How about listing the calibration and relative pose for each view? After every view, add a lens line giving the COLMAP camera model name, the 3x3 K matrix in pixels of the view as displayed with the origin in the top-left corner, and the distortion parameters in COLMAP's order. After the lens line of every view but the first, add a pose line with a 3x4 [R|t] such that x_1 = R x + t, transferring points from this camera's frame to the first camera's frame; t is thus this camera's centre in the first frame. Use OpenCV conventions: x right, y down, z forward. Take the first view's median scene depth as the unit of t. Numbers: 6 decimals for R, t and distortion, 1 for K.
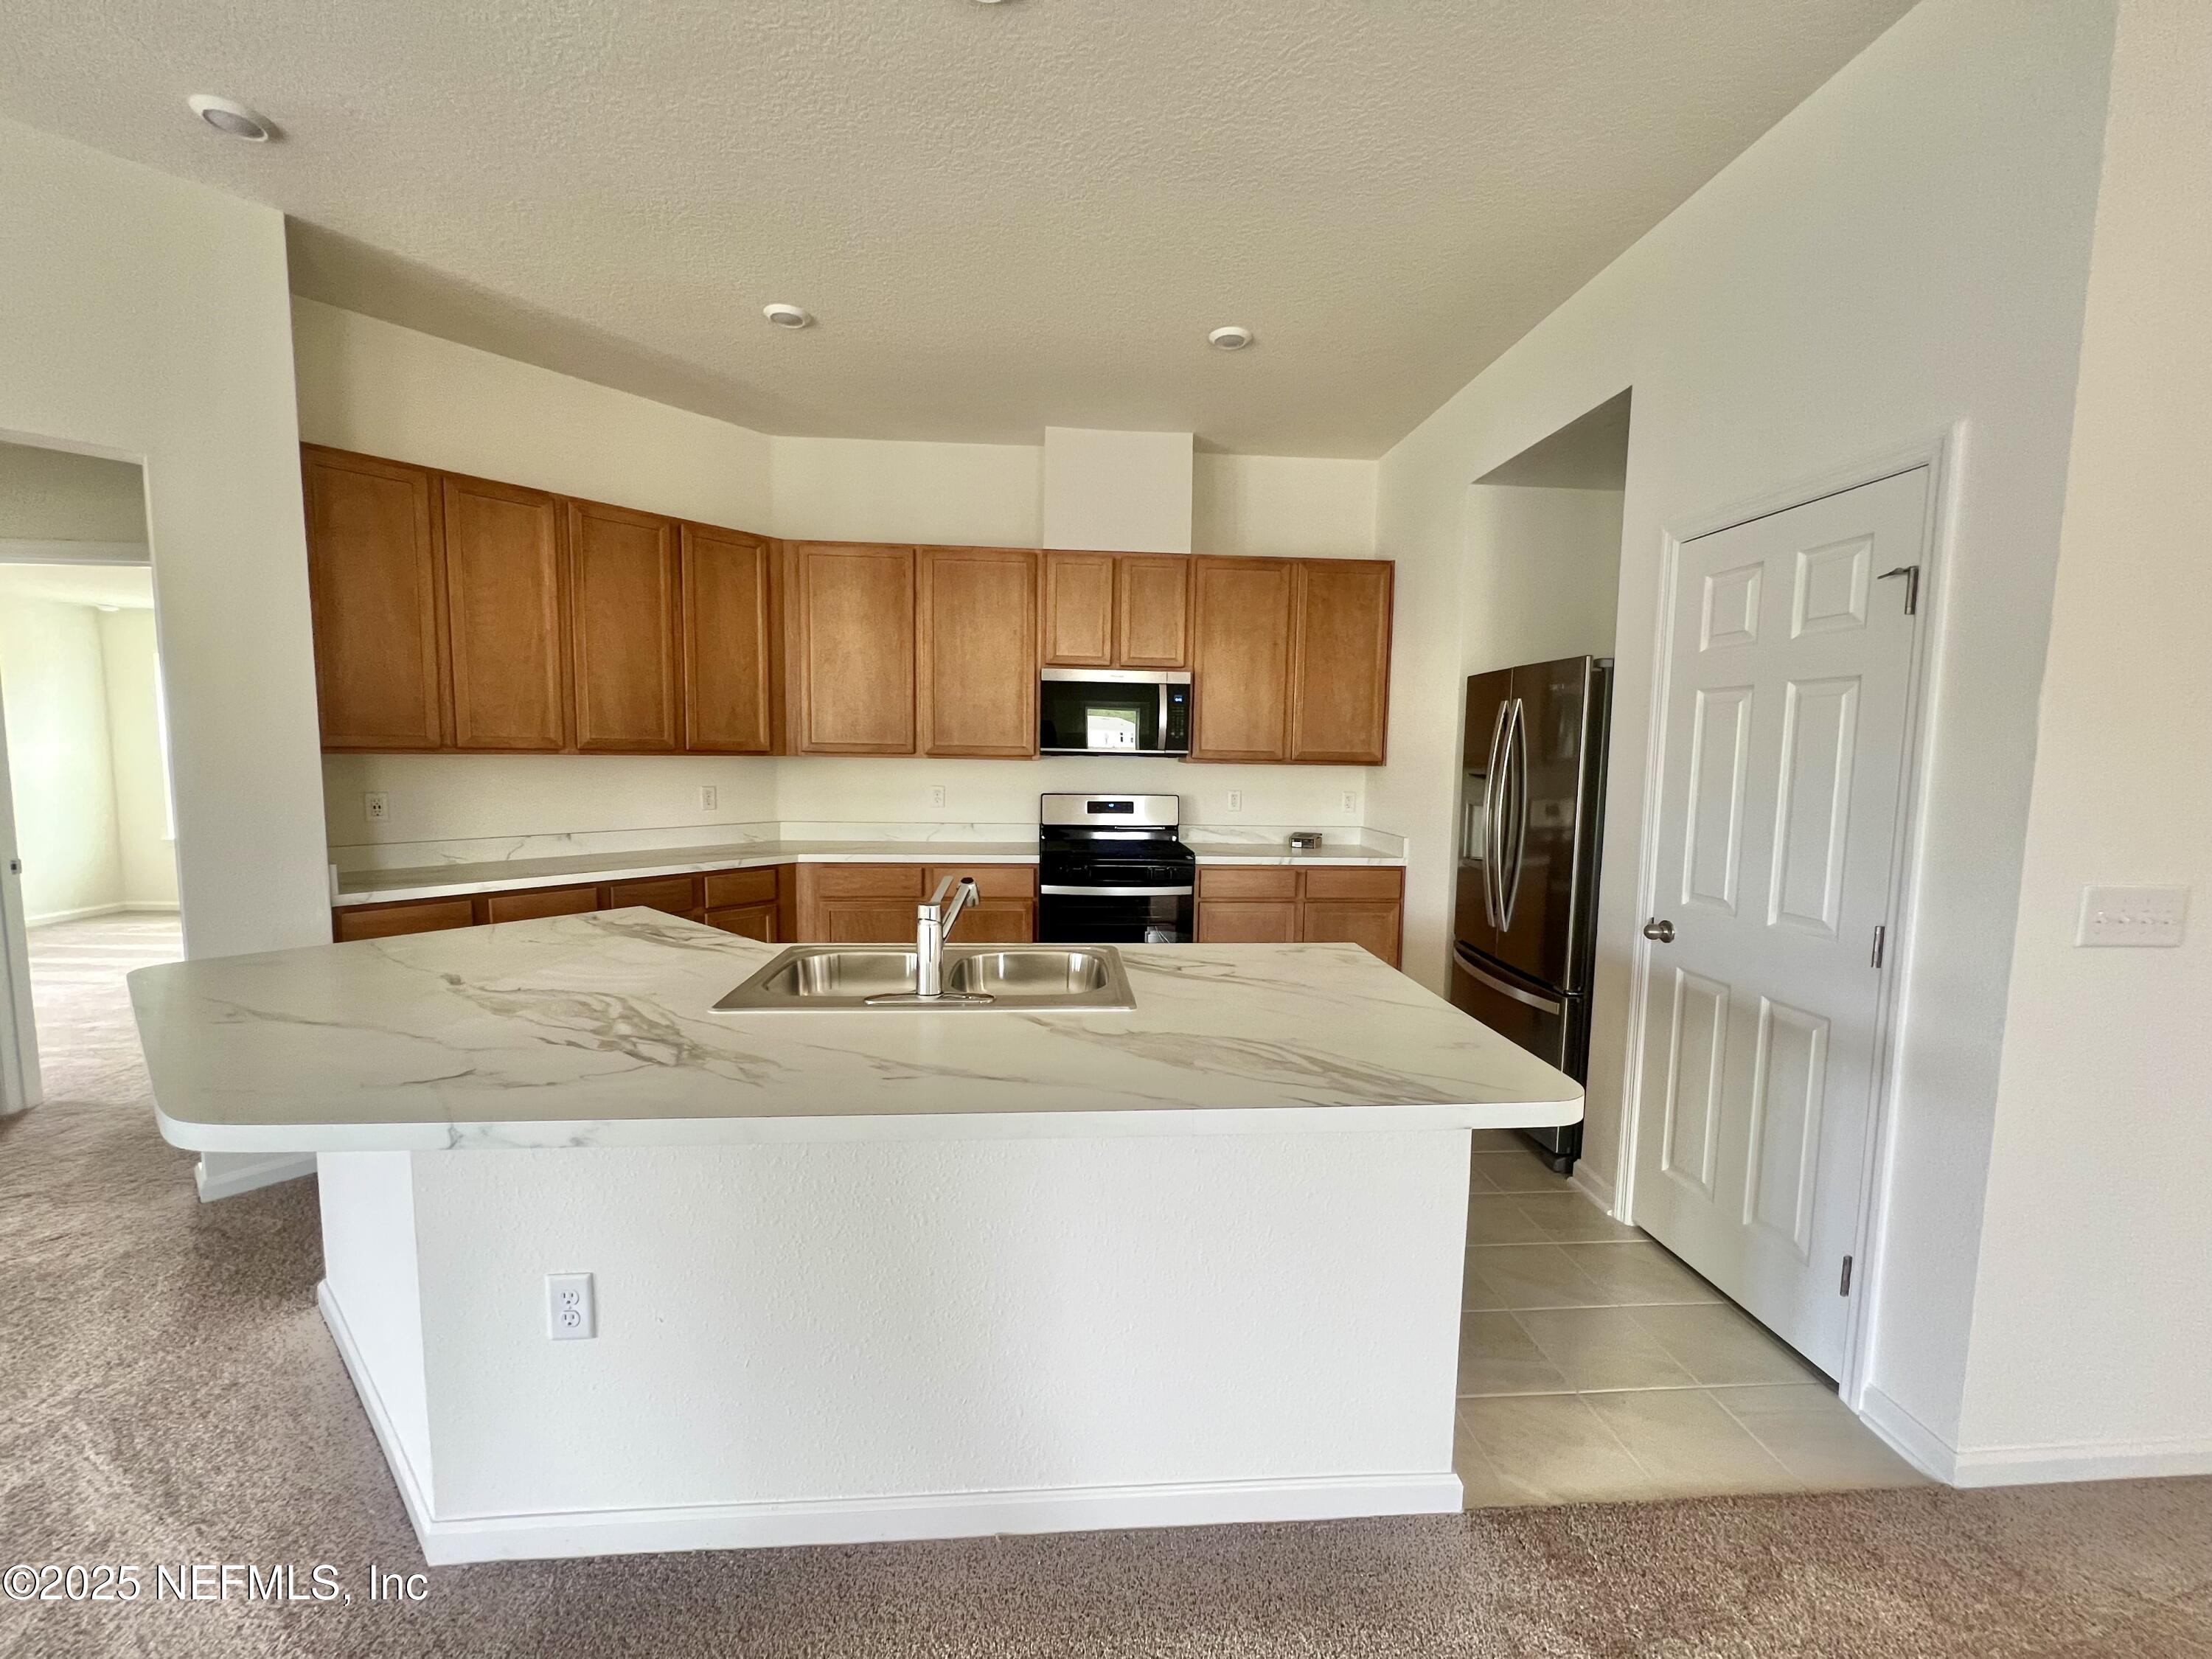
lens RADIAL K [[925.9, 0, 1106.0], [0, 925.9, 829.5], [0, 0, 1]] dist [-0.001655, -0.000158]
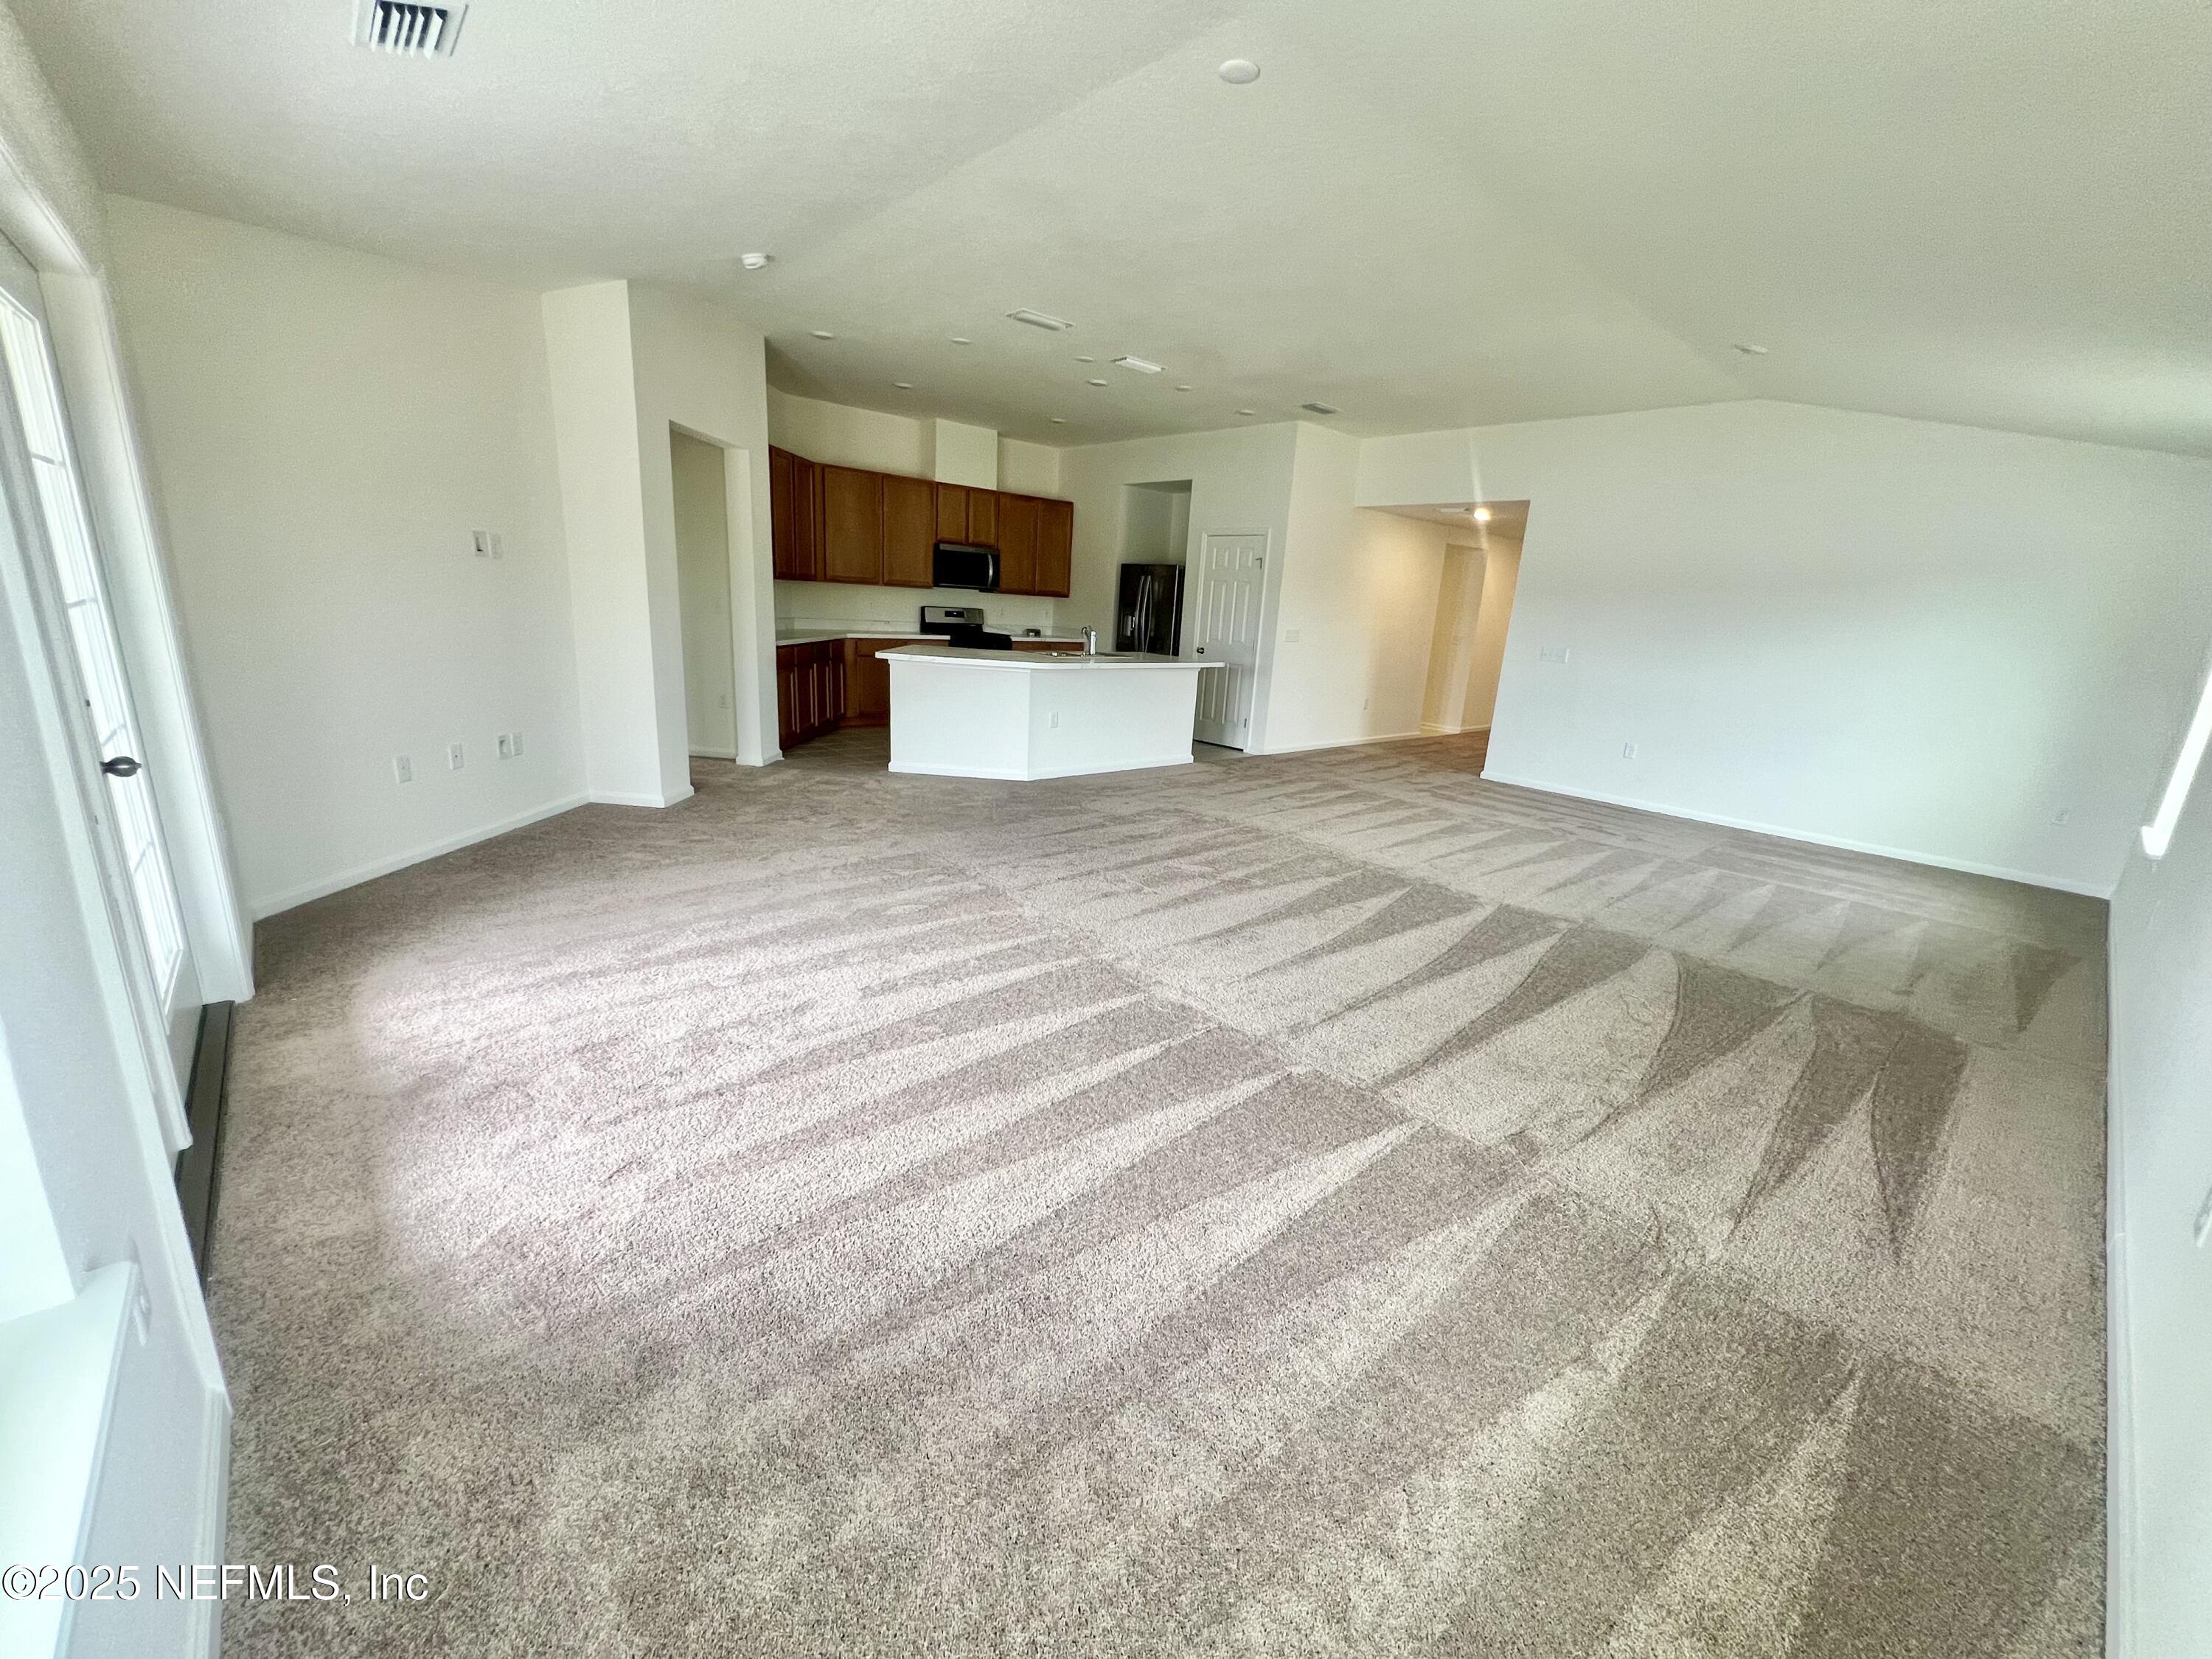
lens RADIAL K [[925.9, 0, 1106.0], [0, 925.9, 829.5], [0, 0, 1]] dist [-0.001655, -0.000158]
pose [[0.817827, -0.107120, 0.565406, -1.565798], [0.002888, 0.983274, 0.182109, 0.123188], [-0.575456, -0.147301, 0.804458, -1.532135]]
